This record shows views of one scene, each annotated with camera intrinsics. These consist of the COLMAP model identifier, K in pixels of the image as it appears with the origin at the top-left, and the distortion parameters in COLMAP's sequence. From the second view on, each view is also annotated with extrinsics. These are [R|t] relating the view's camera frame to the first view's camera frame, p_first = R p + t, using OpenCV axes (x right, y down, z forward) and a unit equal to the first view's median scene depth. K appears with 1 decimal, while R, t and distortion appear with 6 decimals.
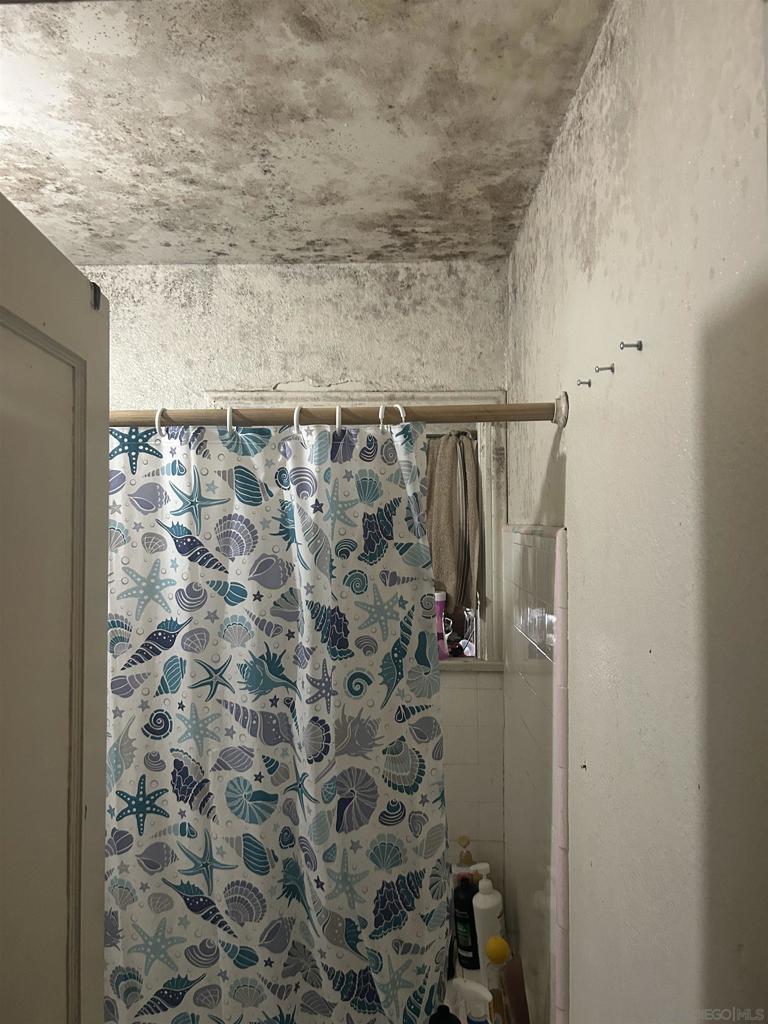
lens RADIAL K [[777.5, 0, 386.1], [0, 777.5, 510.3], [0, 0, 1]] dist [0.036624, -0.034303]
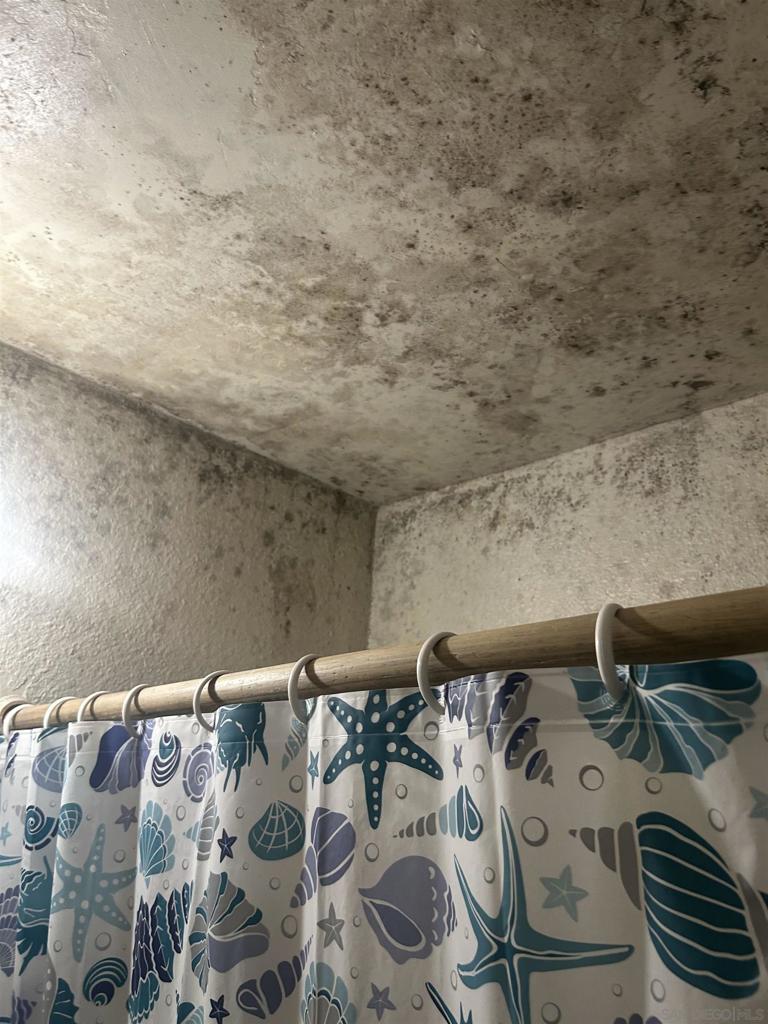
lens RADIAL K [[777.5, 0, 393.6], [0, 777.5, 506.9], [0, 0, 1]] dist [0.036624, -0.034303]
pose [[0.750431, -0.210574, -0.626507, -0.065064], [-0.045381, 0.929239, -0.366682, -0.051772], [0.659389, 0.303601, 0.687774, 0.720361]]
